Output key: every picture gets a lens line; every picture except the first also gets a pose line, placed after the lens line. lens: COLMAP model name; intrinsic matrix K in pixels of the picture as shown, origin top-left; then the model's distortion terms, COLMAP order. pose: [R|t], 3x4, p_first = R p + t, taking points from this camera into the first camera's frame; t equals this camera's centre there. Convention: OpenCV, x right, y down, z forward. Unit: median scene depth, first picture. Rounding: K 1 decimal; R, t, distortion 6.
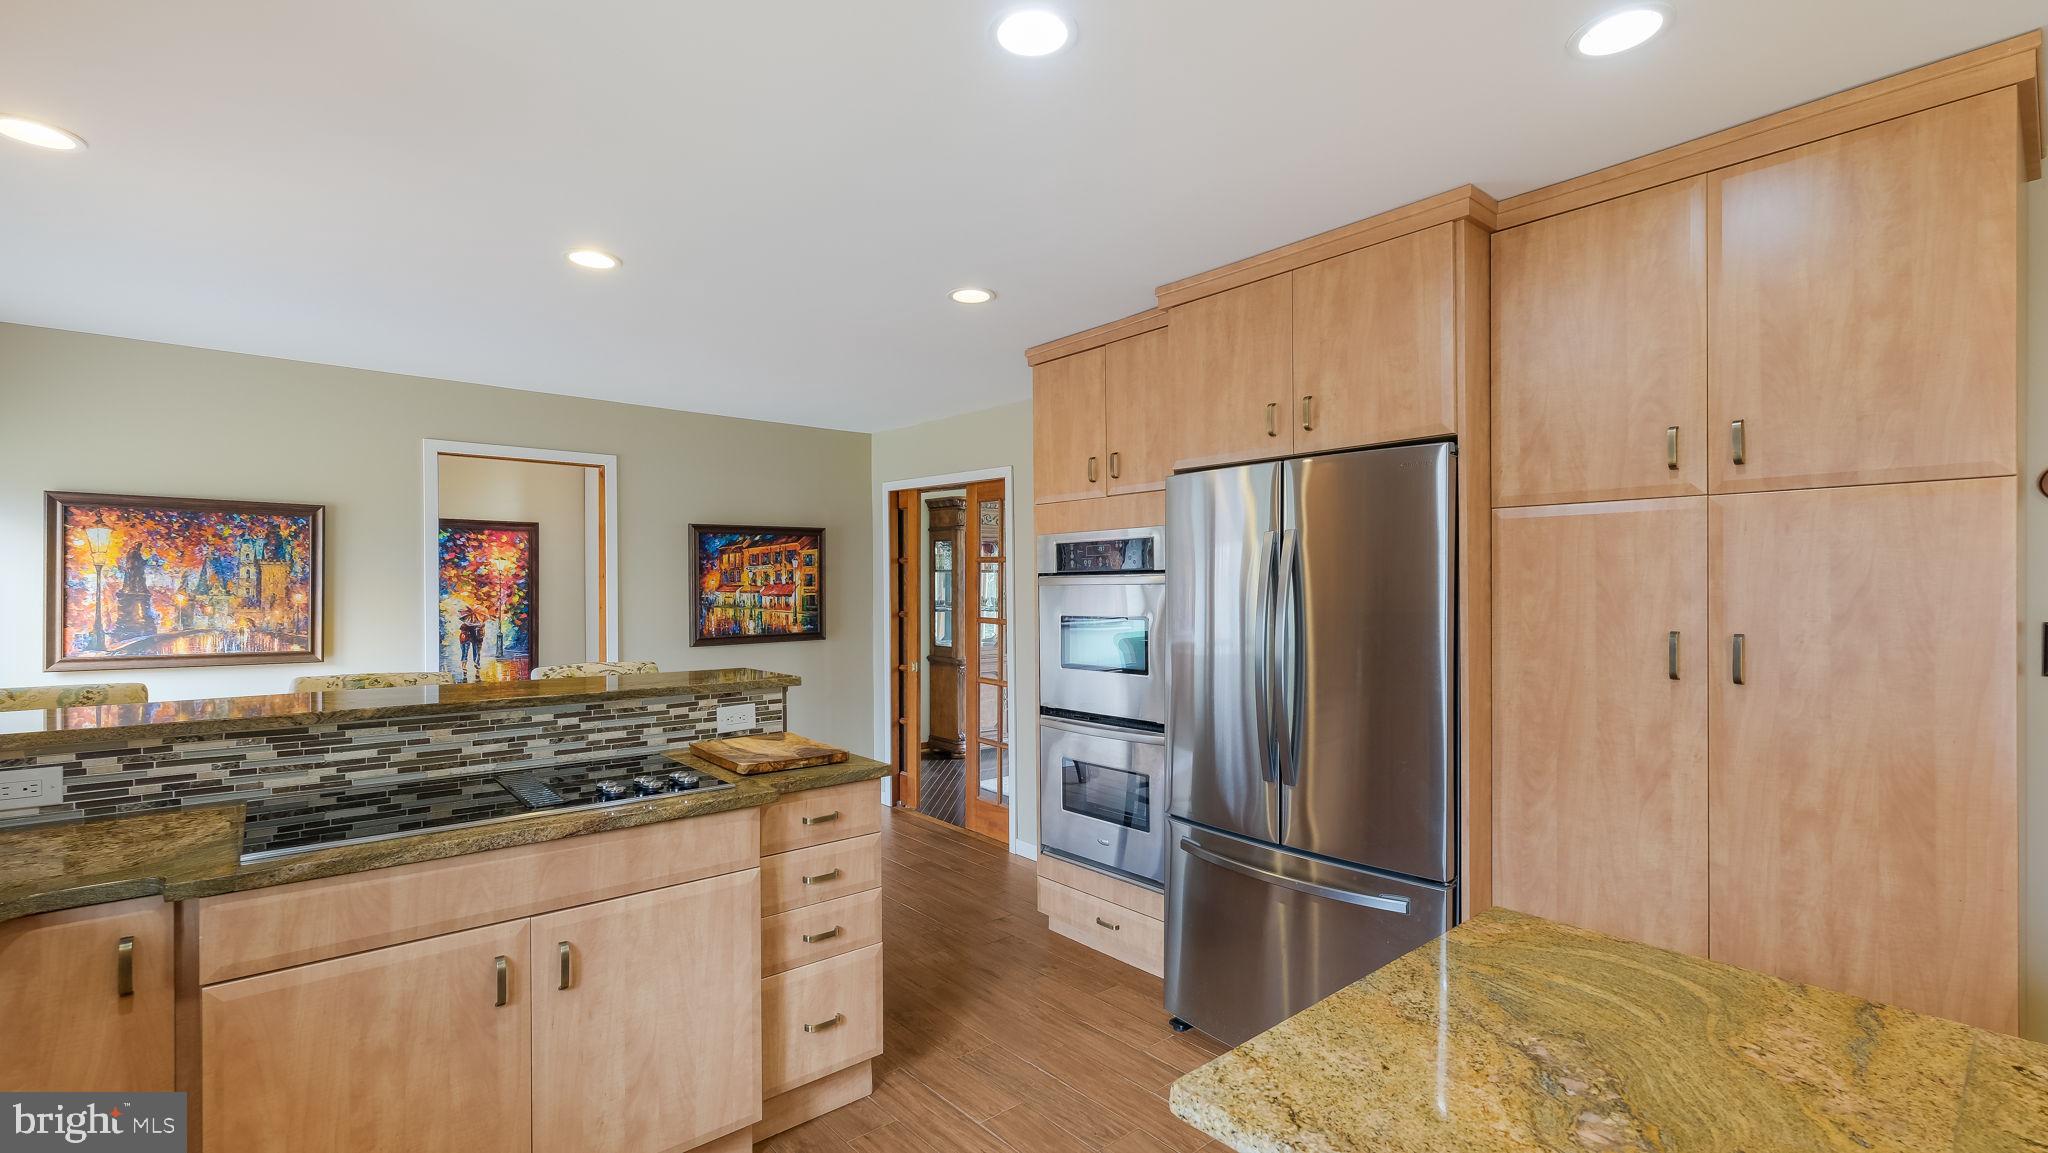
lens RADIAL K [[899.7, 0, 1023.9], [0, 899.7, 580.7], [0, 0, 1]] dist [-0.001739, 0.000144]
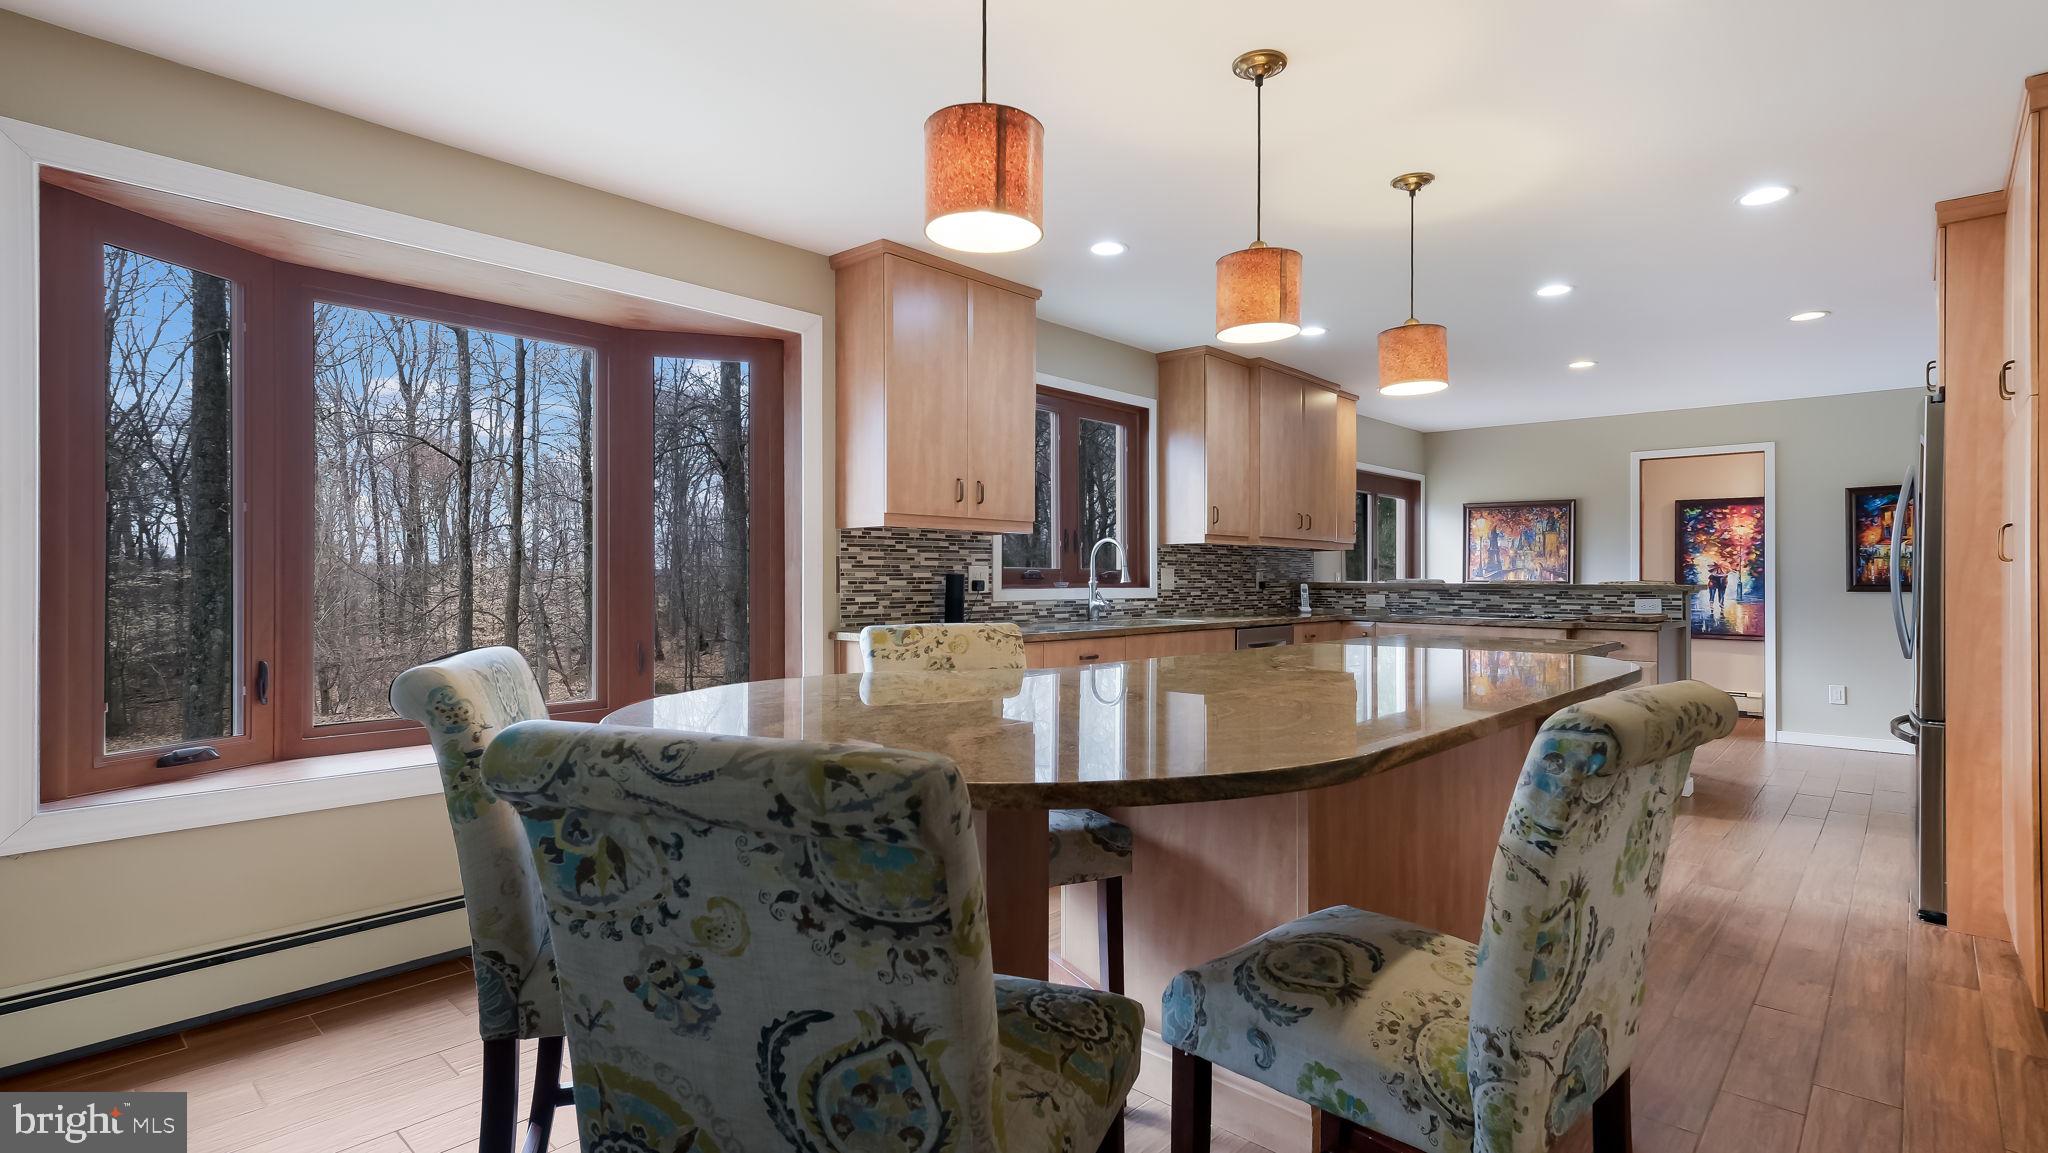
lens RADIAL K [[899.7, 0, 1024.4], [0, 899.7, 571.9], [0, 0, 1]] dist [-0.001739, 0.000144]
pose [[0.096187, 0.000838, -0.995363, 0.909607], [0.000104, 1.000000, 0.000852, 0.059421], [0.995363, -0.000186, 0.096187, -0.257434]]
